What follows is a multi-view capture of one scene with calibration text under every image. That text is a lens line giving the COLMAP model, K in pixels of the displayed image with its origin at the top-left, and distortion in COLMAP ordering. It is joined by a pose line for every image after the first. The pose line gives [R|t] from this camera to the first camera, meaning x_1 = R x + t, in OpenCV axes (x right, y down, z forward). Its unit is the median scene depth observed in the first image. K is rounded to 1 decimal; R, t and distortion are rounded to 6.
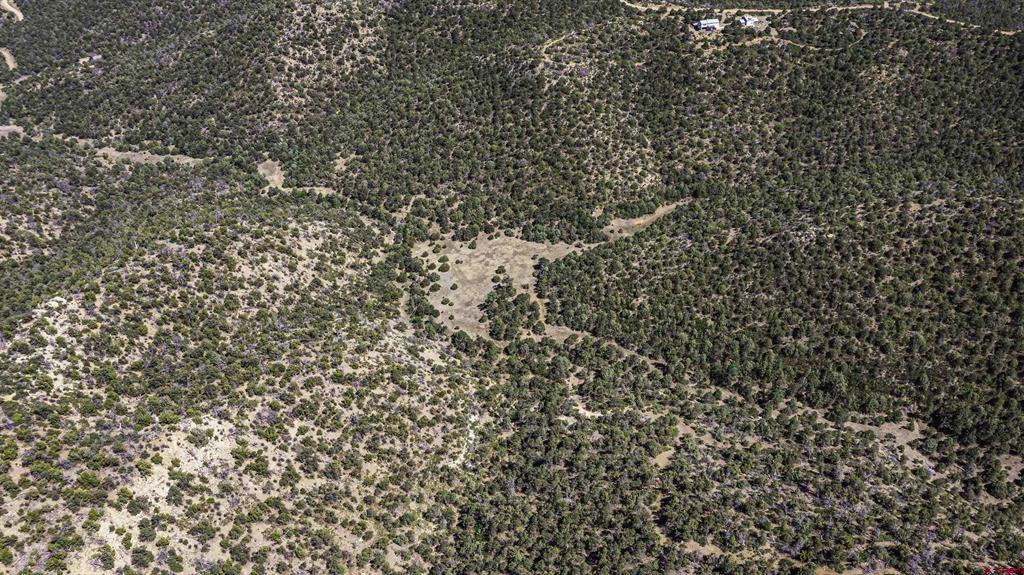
lens RADIAL K [[801.8, 0, 512.0], [0, 801.8, 287.5], [0, 0, 1]] dist [-0.010197, -0.002834]
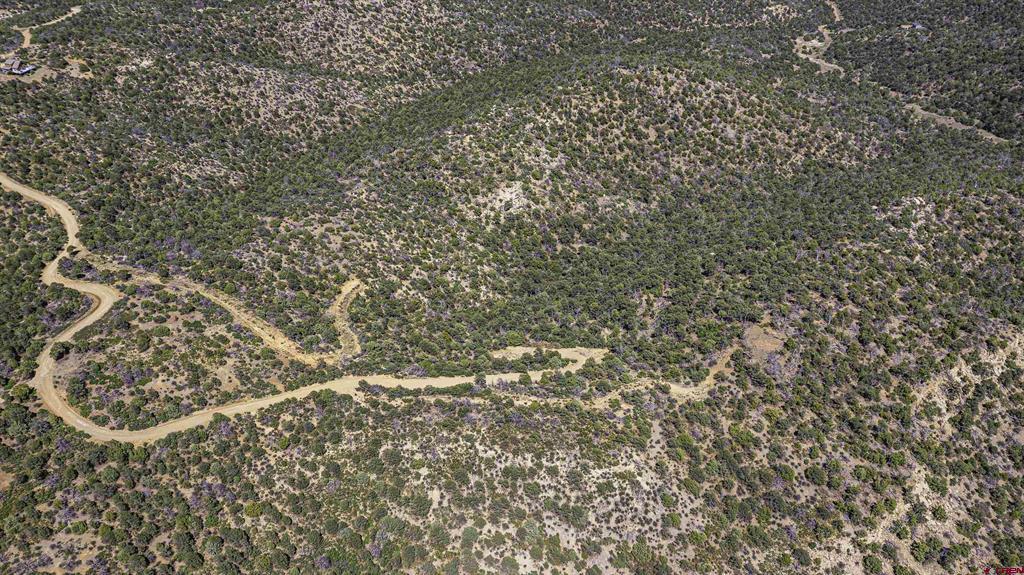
lens RADIAL K [[801.8, 0, 512.0], [0, 801.8, 287.5], [0, 0, 1]] dist [-0.010197, -0.002834]
pose [[0.677971, 0.414386, -0.607157, -0.149679], [-0.412096, 0.898223, 0.152880, 0.150440], [0.608714, 0.146559, 0.779736, -0.211808]]
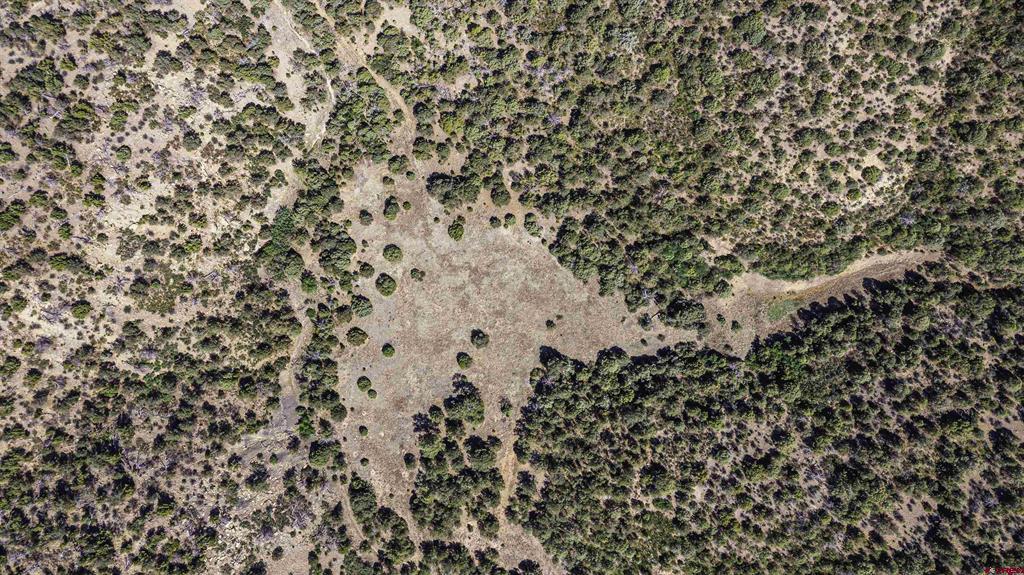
lens RADIAL K [[801.8, 0, 512.0], [0, 801.8, 287.5], [0, 0, 1]] dist [-0.010197, -0.002834]
pose [[0.951479, 0.307333, -0.015297, 0.004353], [-0.161962, 0.542453, 0.824325, -0.509265], [0.261641, -0.781851, 0.565909, 0.767214]]
